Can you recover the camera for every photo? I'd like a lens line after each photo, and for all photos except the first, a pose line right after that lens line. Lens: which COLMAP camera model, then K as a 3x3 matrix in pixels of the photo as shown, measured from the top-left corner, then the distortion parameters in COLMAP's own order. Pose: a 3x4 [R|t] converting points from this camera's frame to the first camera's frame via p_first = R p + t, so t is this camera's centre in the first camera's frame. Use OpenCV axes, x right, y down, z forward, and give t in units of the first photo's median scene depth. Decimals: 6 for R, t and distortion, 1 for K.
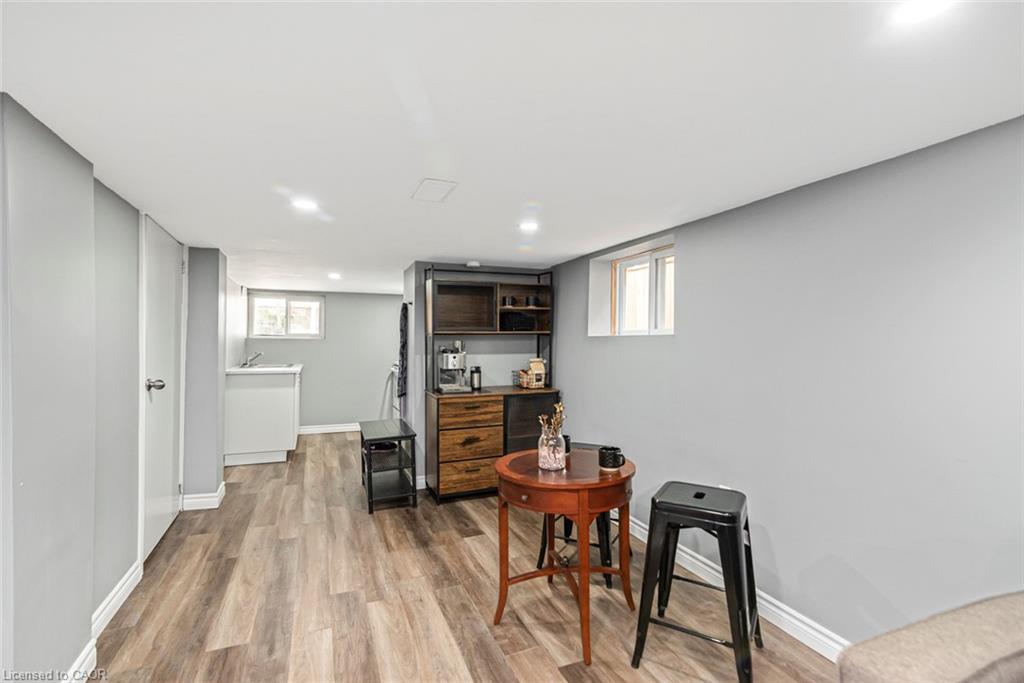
lens RADIAL K [[462.2, 0, 504.1], [0, 462.2, 347.4], [0, 0, 1]] dist [0.017906, -0.001668]
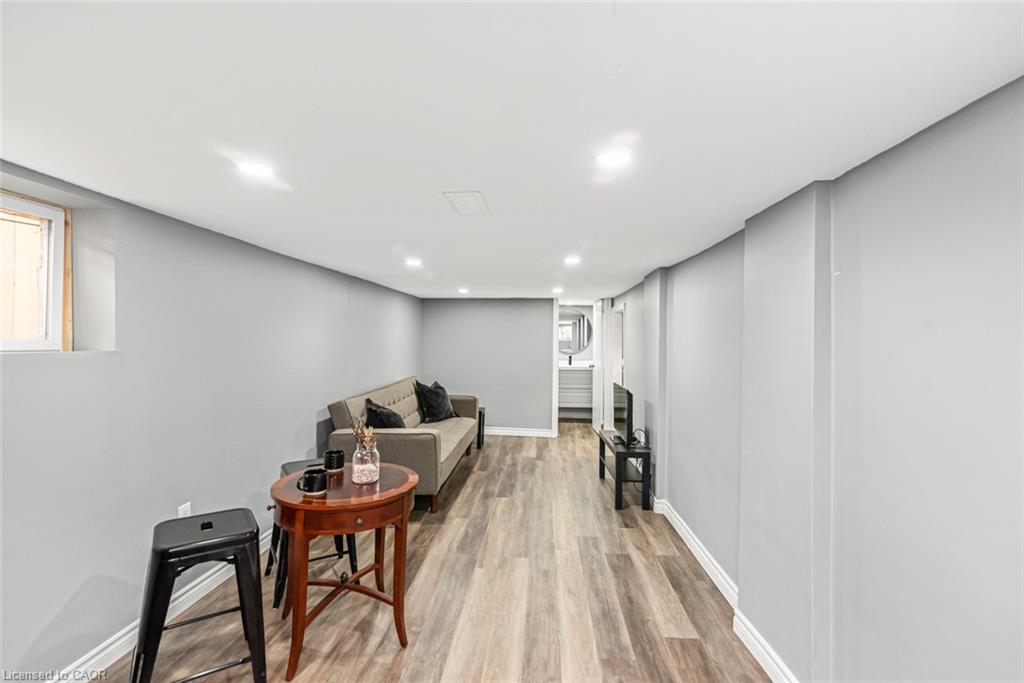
lens RADIAL K [[462.2, 0, 519.6], [0, 462.2, 339.4], [0, 0, 1]] dist [0.017906, -0.001668]
pose [[-0.906440, -0.012574, 0.422148, -0.444946], [-0.010760, 0.999920, 0.006678, -0.041381], [-0.422198, 0.001511, -0.906502, 1.236820]]
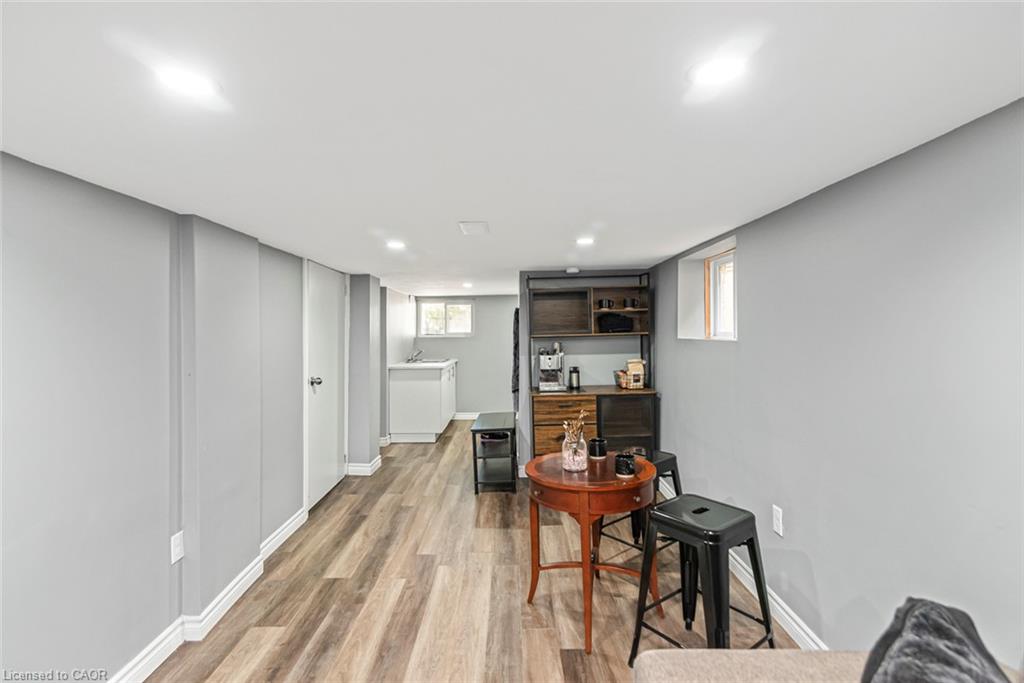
lens RADIAL K [[462.2, 0, 512.3], [0, 462.2, 331.9], [0, 0, 1]] dist [0.017906, -0.001668]
pose [[0.928803, -0.015600, -0.370244, 0.259474], [0.012660, 0.999866, -0.010368, -0.037881], [0.370357, 0.004943, 0.928876, -0.050497]]
